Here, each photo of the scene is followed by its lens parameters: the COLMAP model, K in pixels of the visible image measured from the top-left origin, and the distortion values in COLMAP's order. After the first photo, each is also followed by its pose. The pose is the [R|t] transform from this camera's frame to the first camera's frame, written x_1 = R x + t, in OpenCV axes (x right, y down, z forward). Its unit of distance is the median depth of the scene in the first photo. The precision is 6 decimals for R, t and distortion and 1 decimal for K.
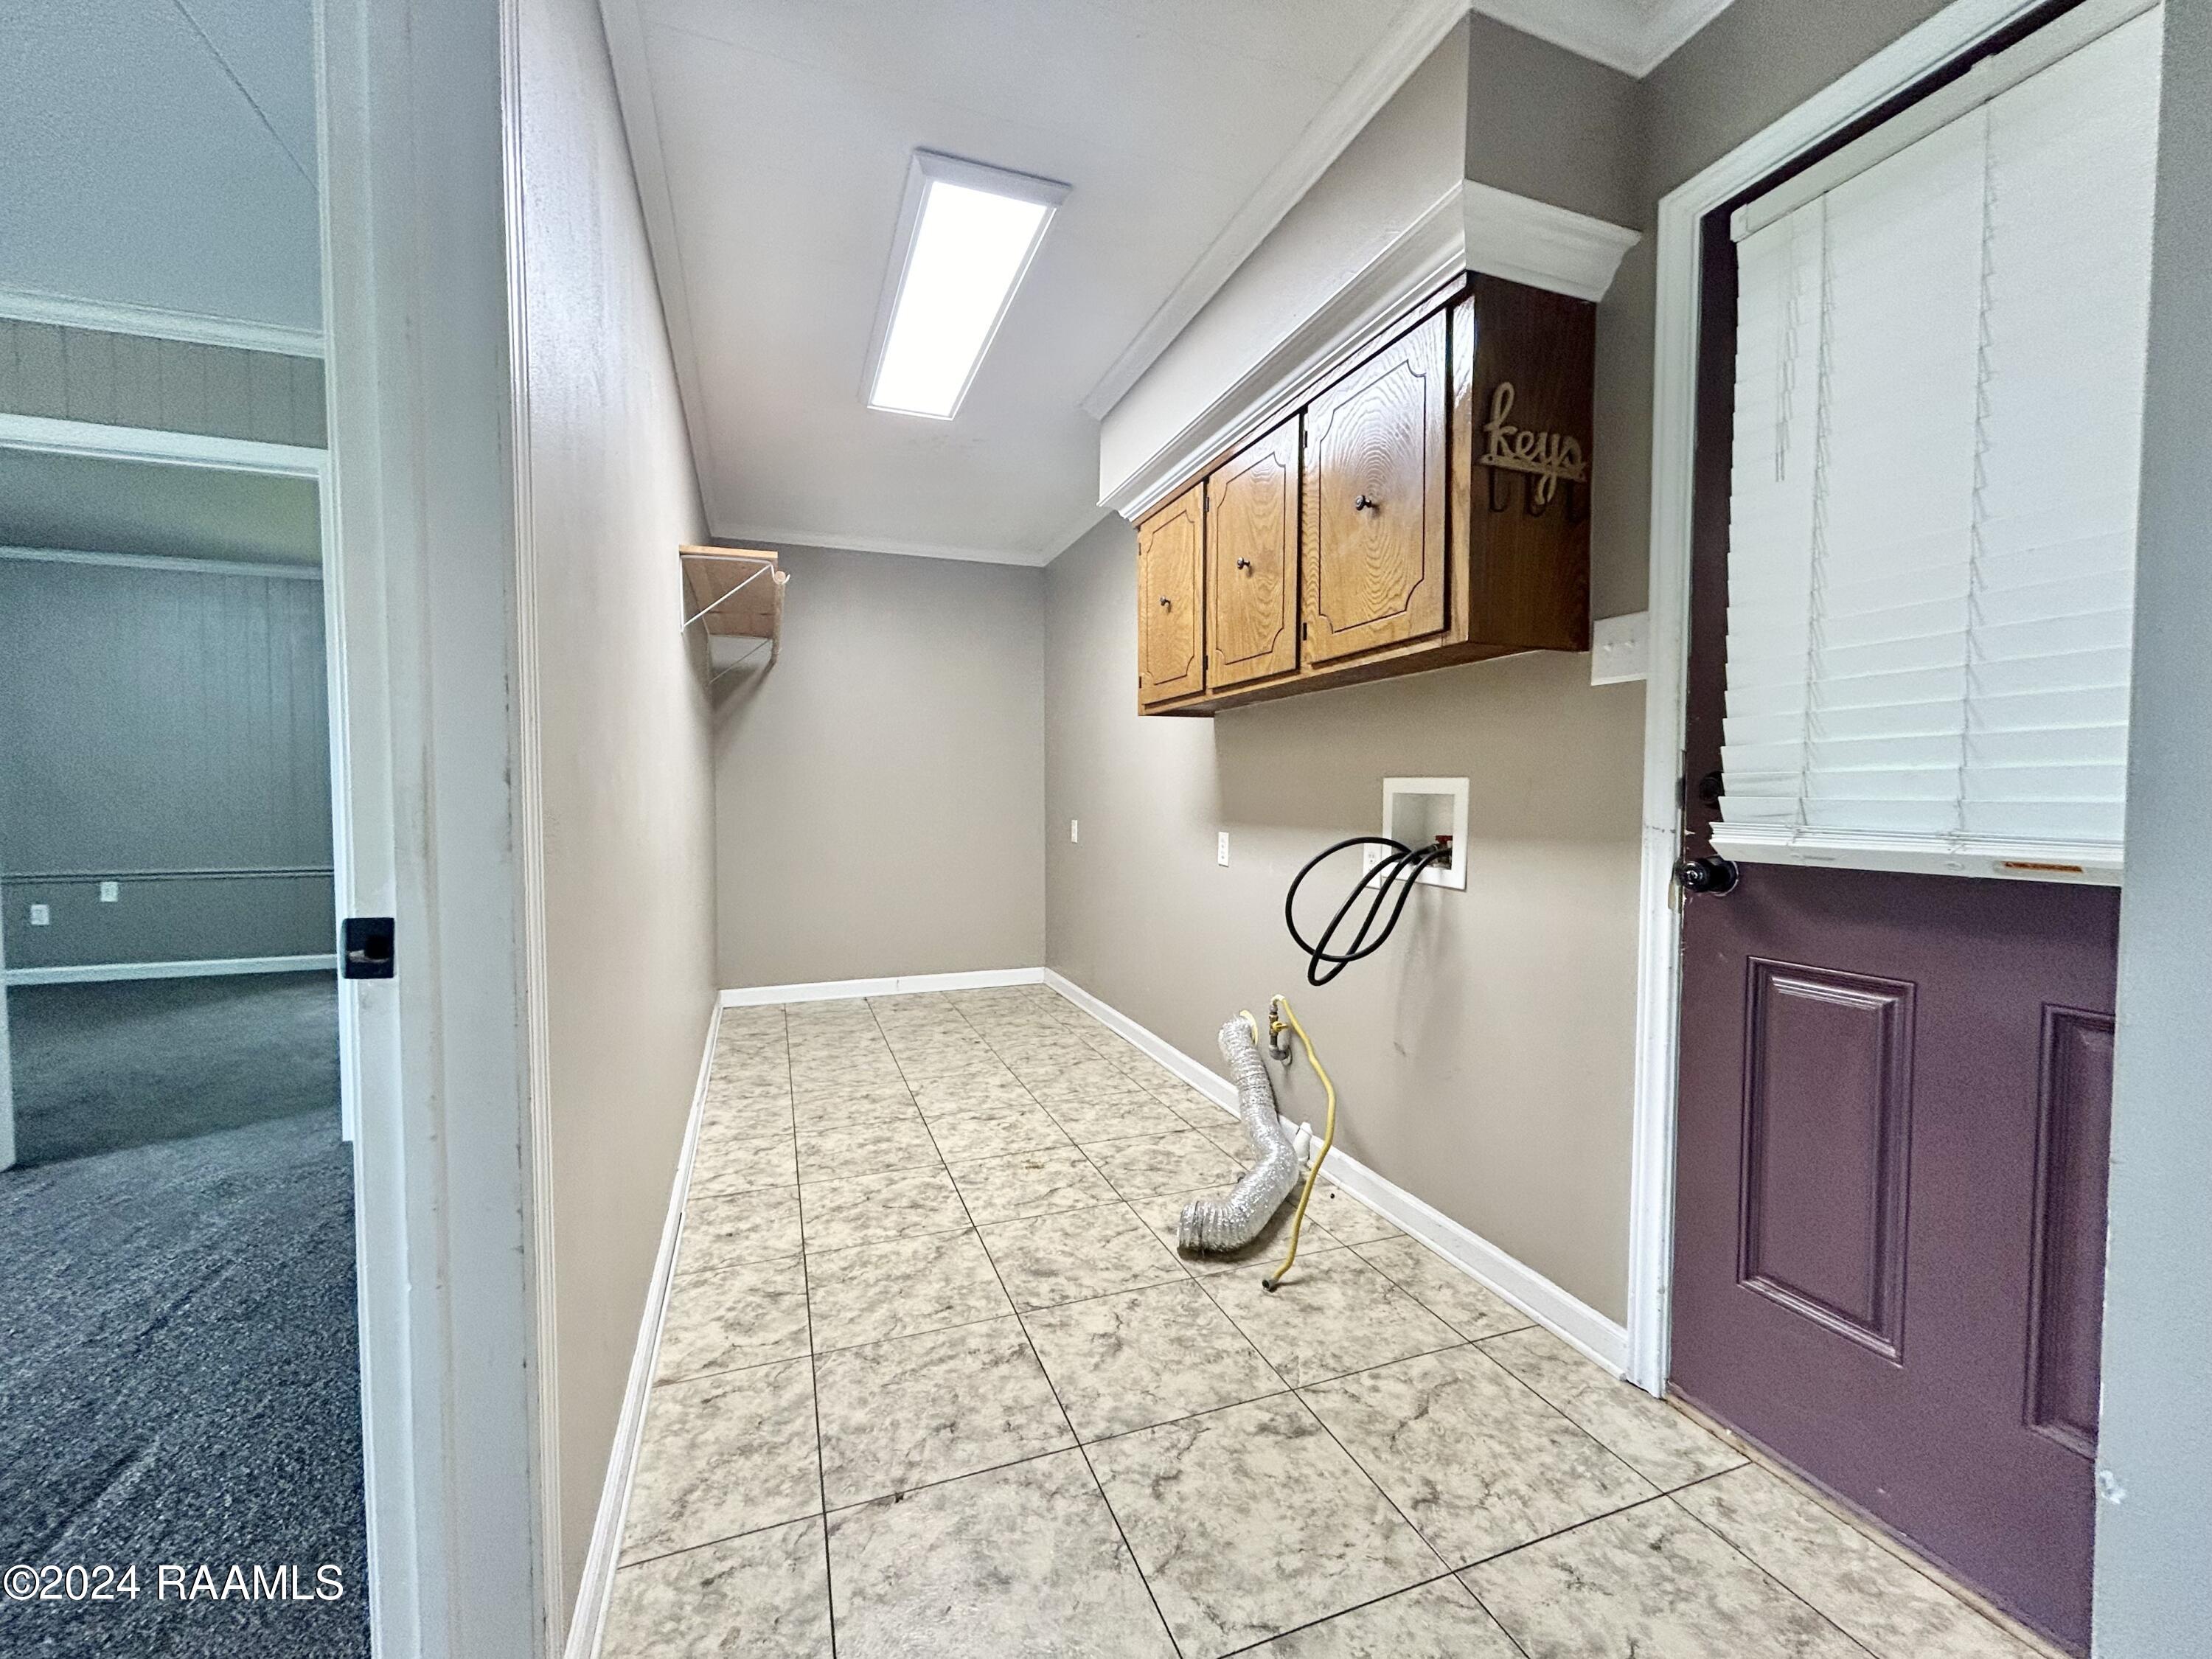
lens RADIAL K [[885.0, 0, 1106.0], [0, 885.0, 829.5], [0, 0, 1]] dist [-0.002668, -0.000282]
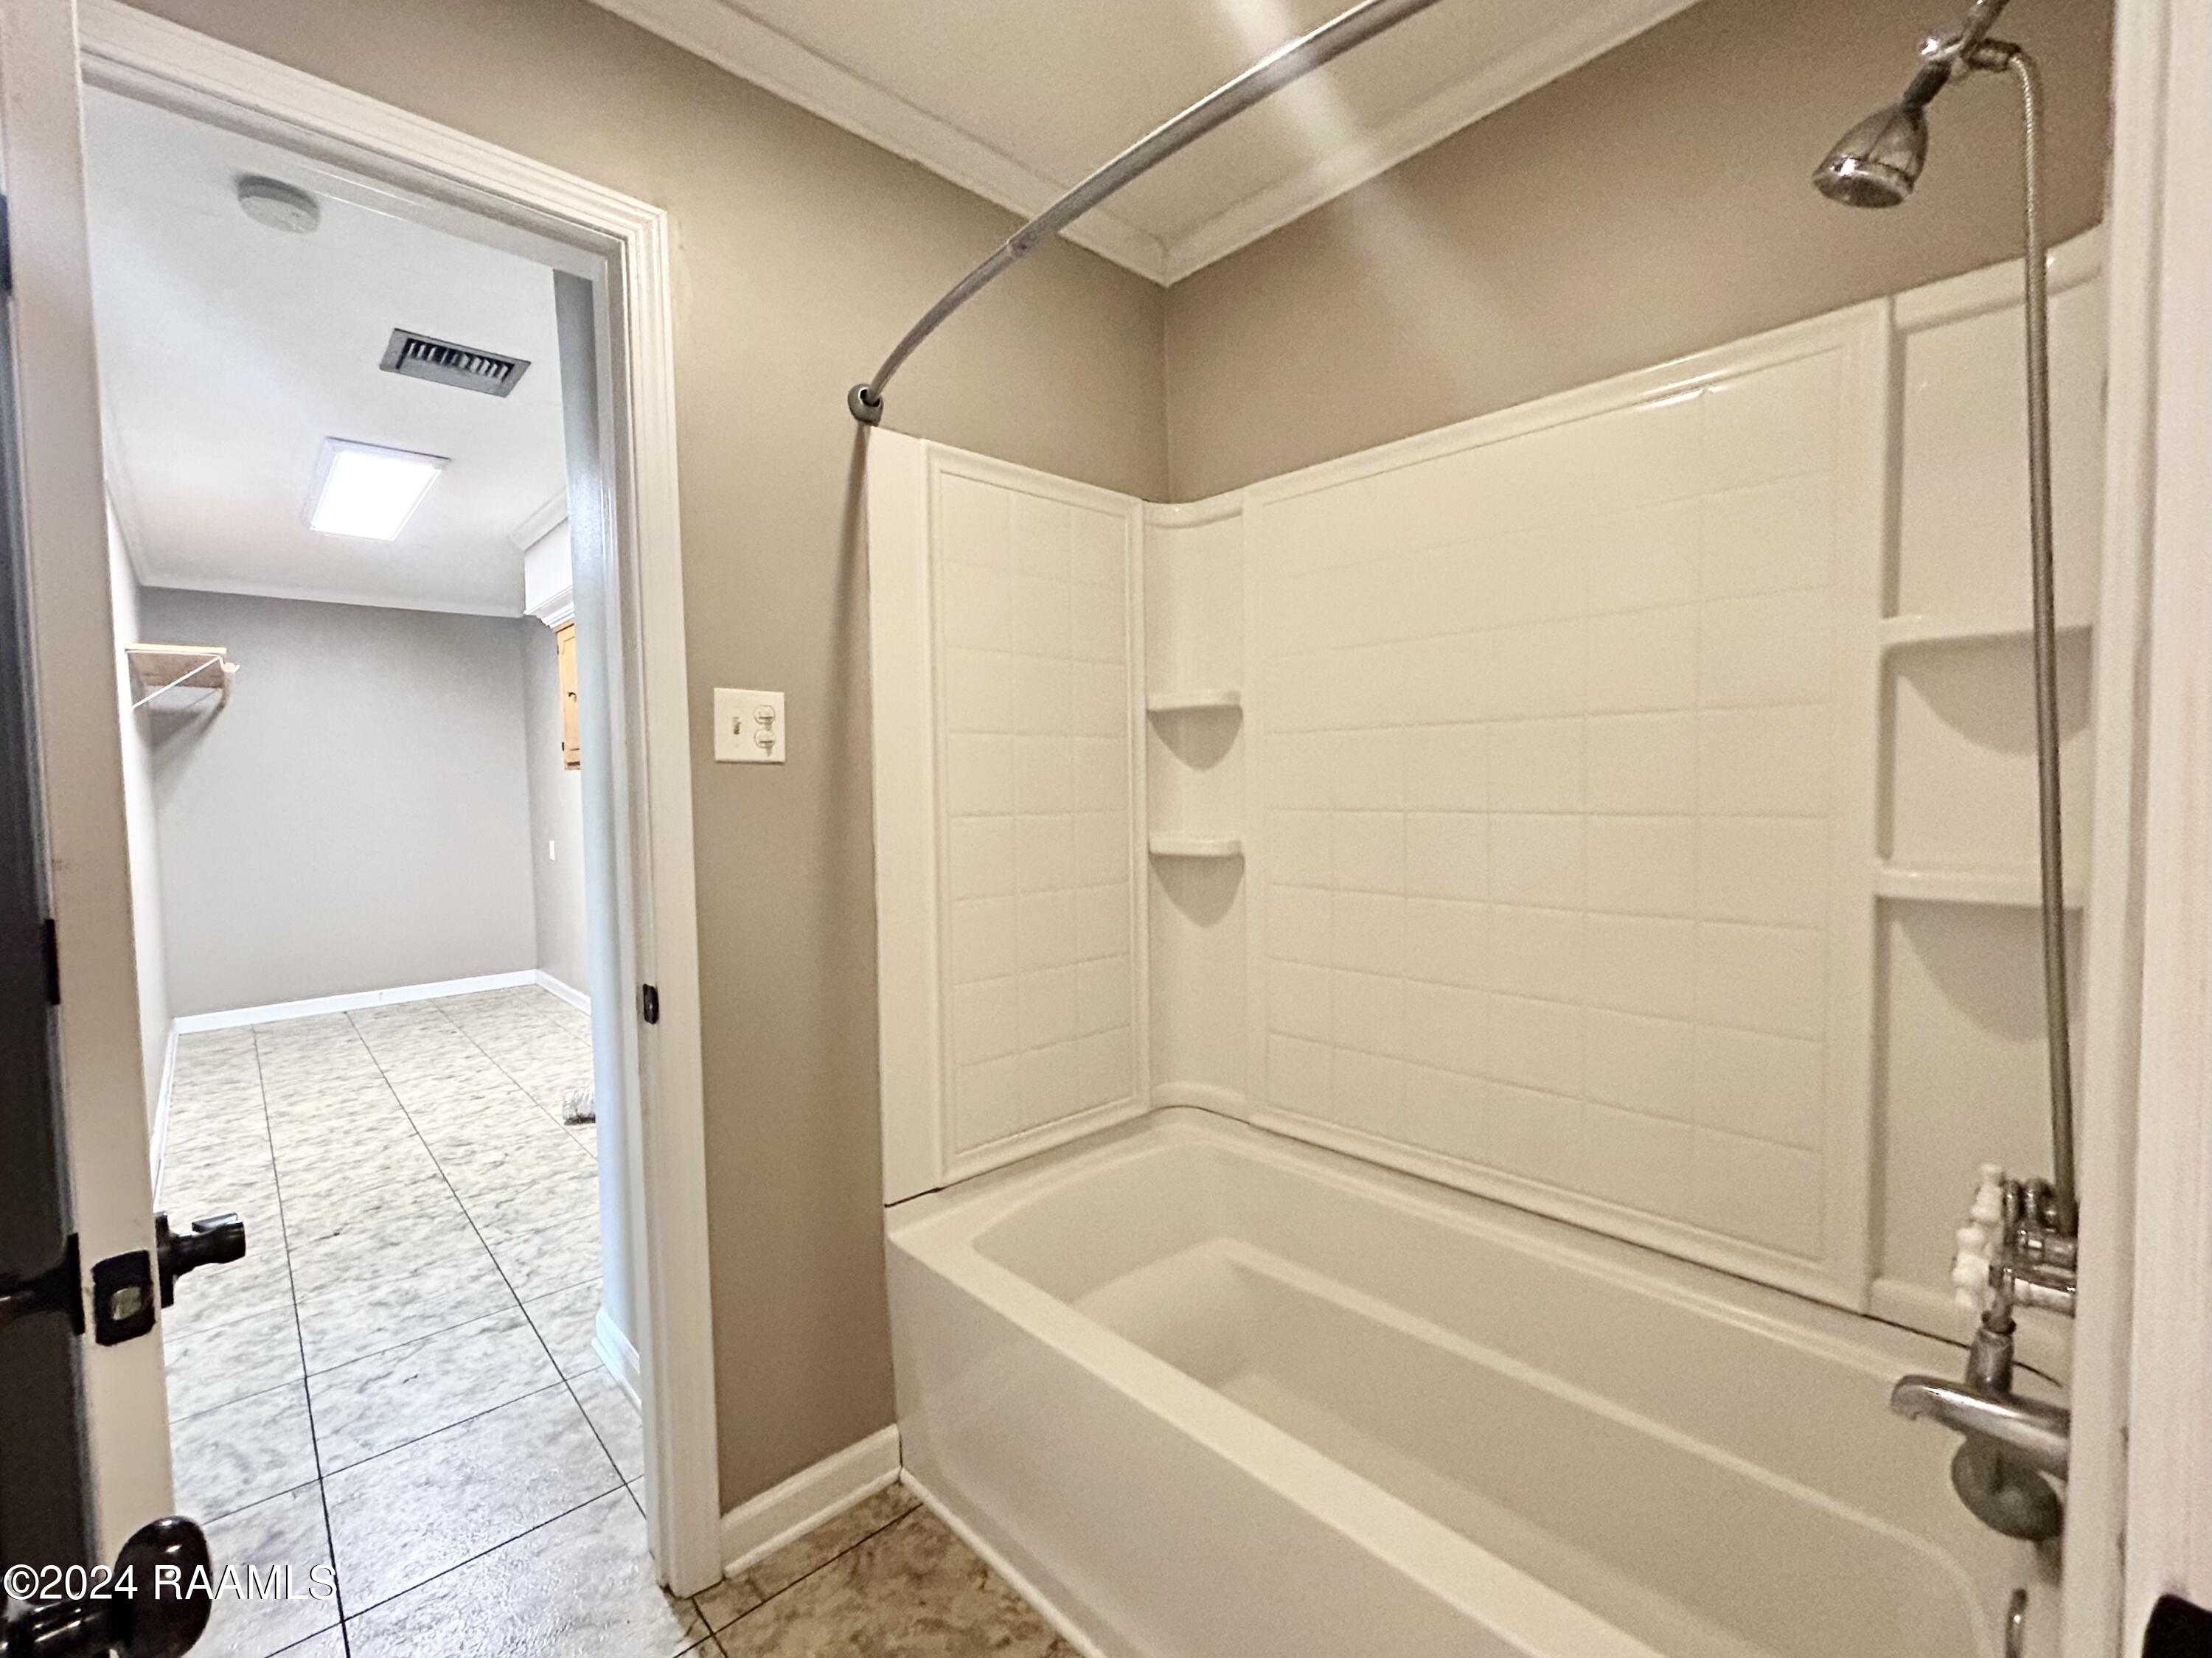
lens RADIAL K [[970.0, 0, 1102.9], [0, 970.0, 841.2], [0, 0, 1]] dist [0.001515, 0.000761]
pose [[0.930541, -0.036683, 0.364346, 0.337815], [0.029184, 0.999234, 0.026070, -0.045828], [-0.365024, -0.013627, 0.930899, -0.907177]]
